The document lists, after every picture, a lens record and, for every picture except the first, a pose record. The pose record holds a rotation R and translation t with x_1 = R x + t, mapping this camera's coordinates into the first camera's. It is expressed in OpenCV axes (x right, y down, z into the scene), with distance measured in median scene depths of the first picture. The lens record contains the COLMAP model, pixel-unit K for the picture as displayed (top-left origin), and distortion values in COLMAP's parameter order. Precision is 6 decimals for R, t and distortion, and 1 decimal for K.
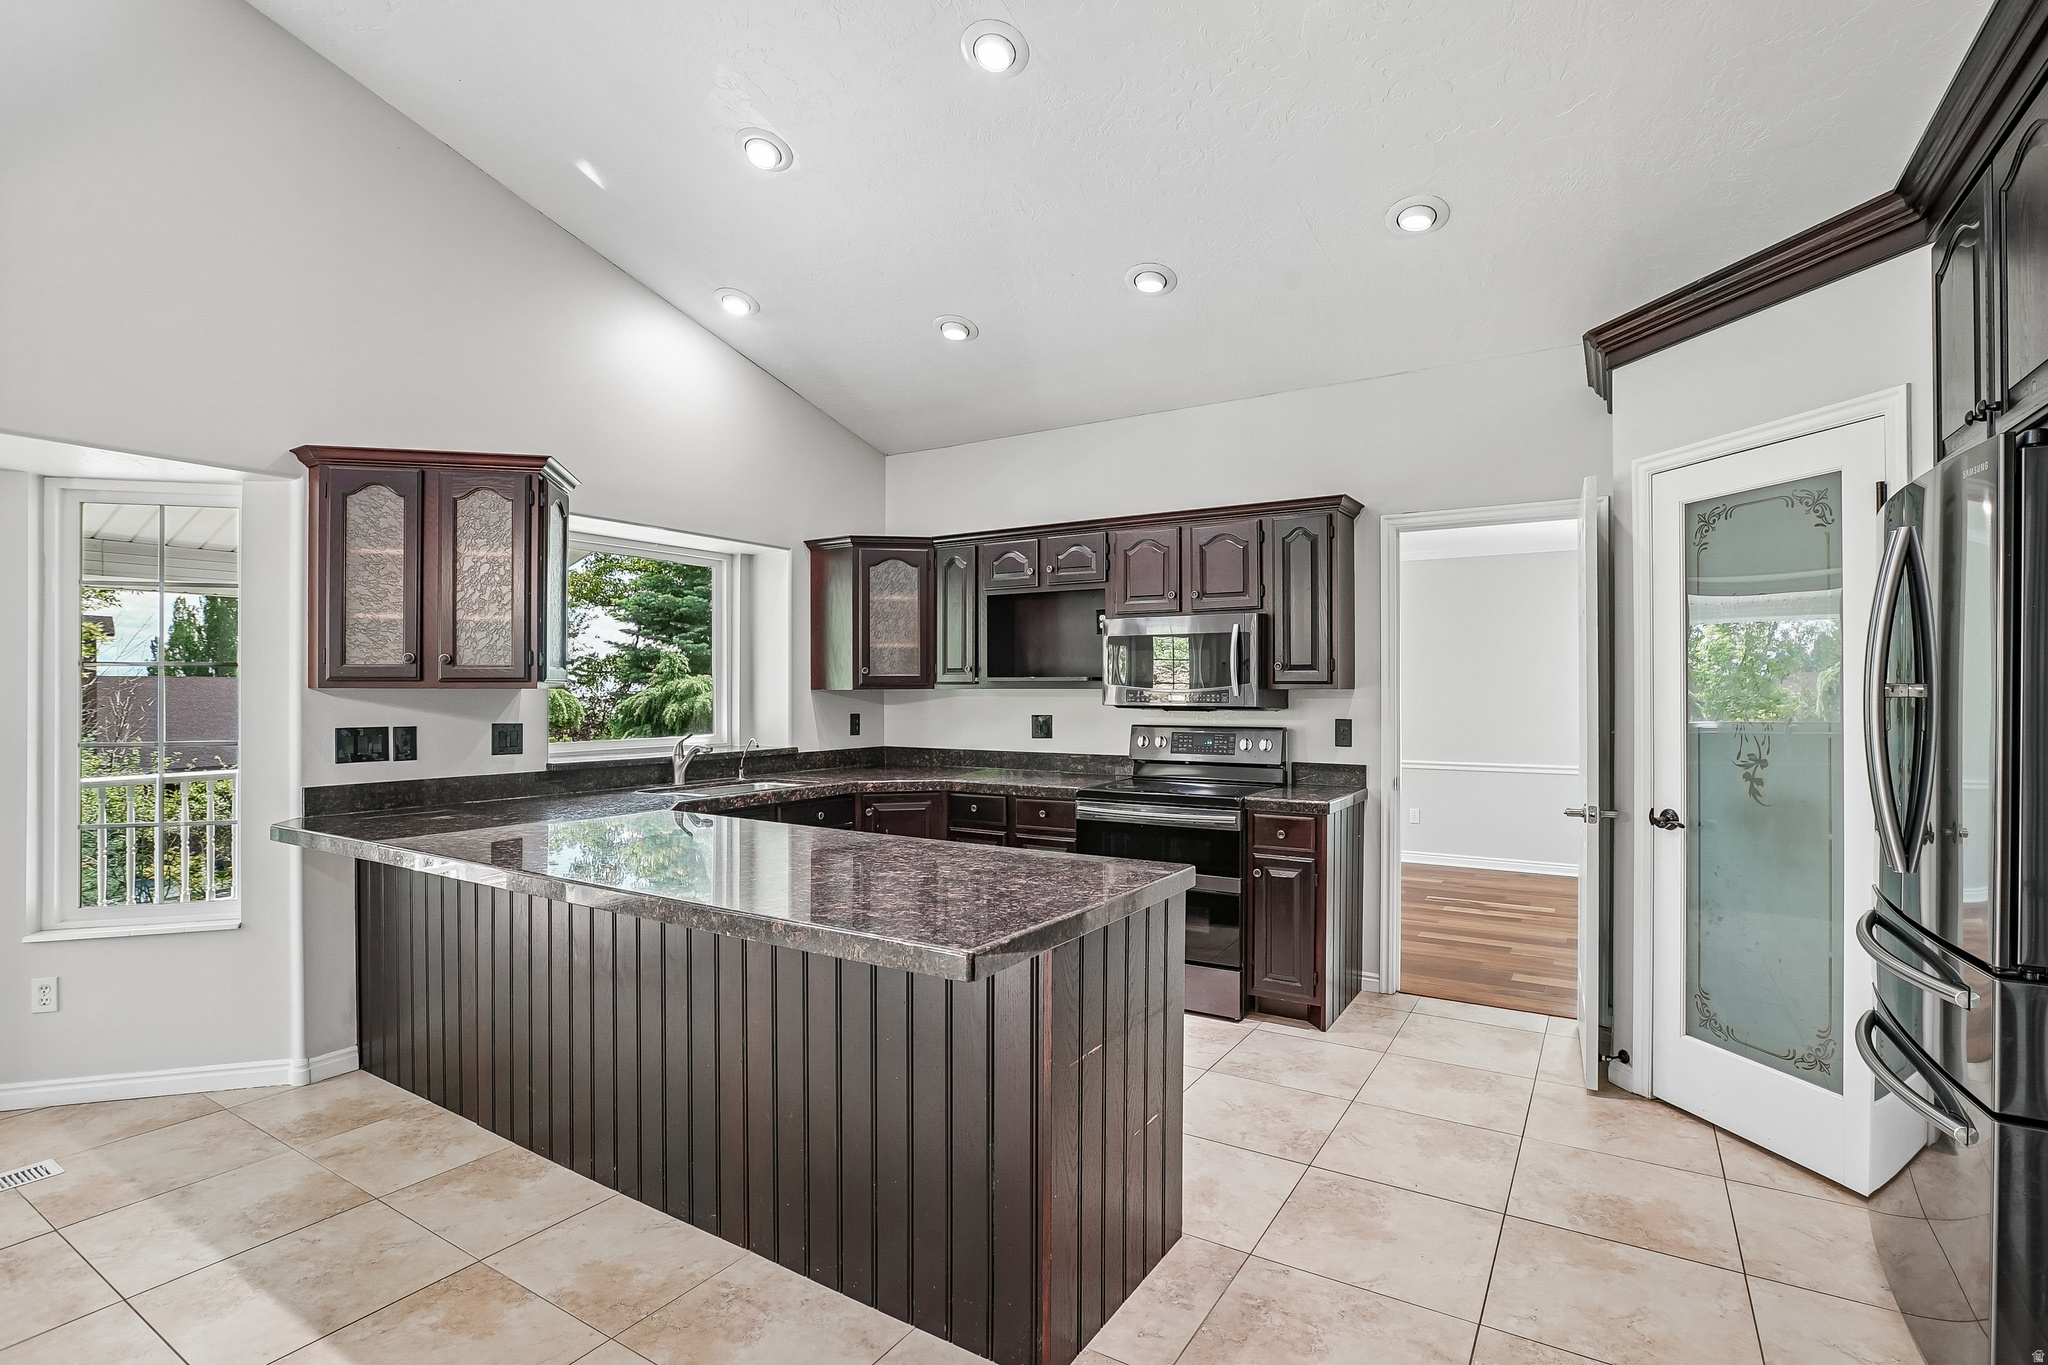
lens RADIAL K [[963.9, 0, 1029.2], [0, 963.9, 689.2], [0, 0, 1]] dist [-0.045091, 0.016432]
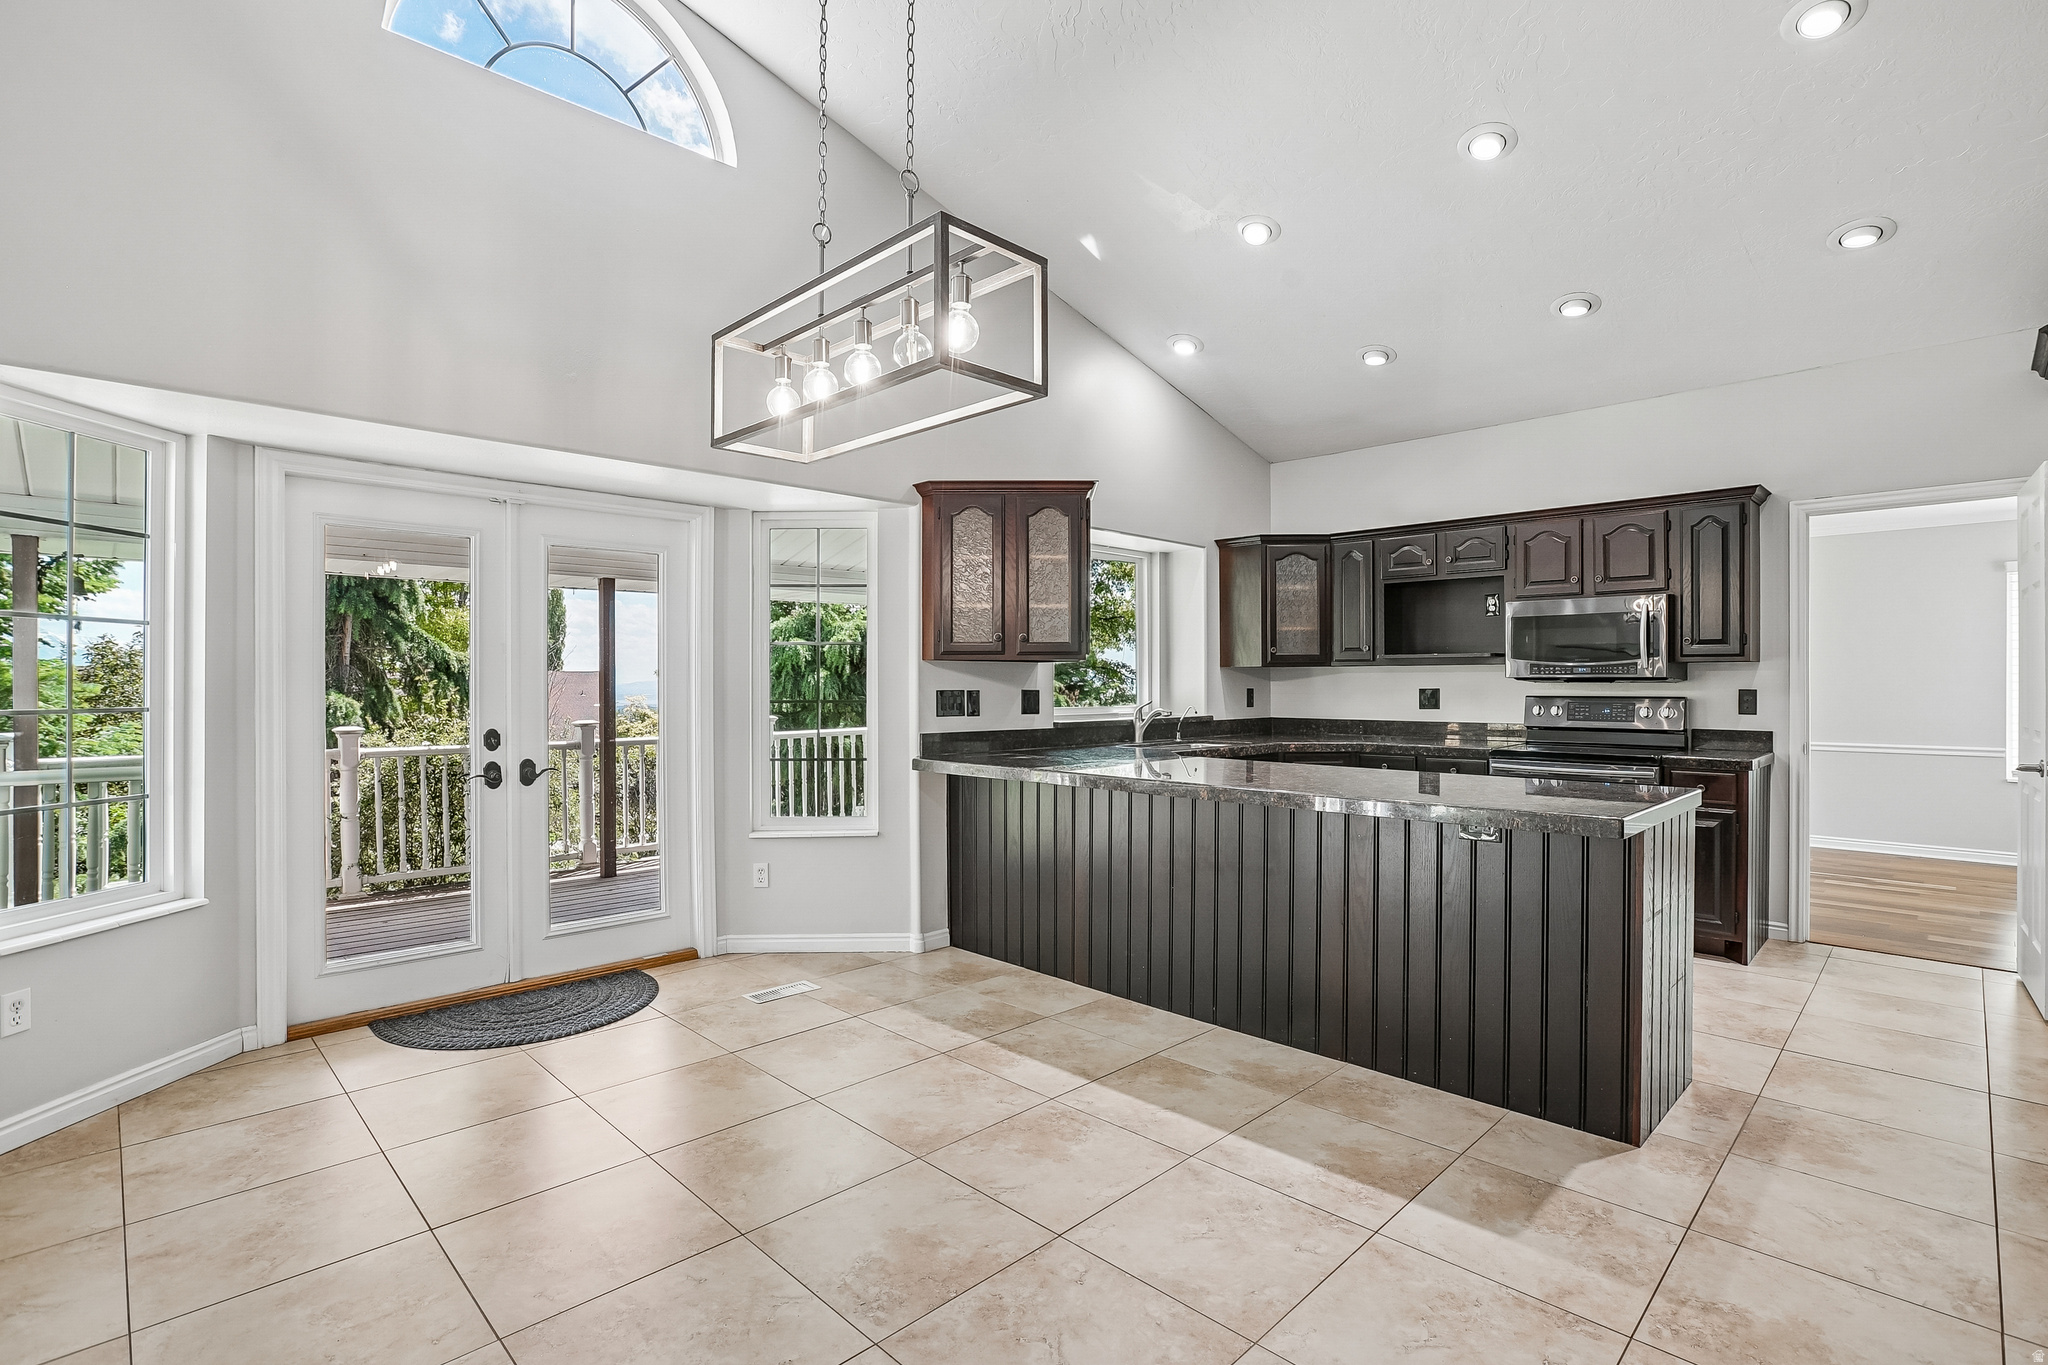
lens RADIAL K [[963.9, 0, 1026.5], [0, 963.9, 684.0], [0, 0, 1]] dist [-0.045091, 0.016432]
pose [[0.973751, -0.000354, -0.227616, -0.277928], [0.000447, 1.000000, 0.000355, 0.029850], [0.227616, -0.000447, 0.973751, -0.283135]]
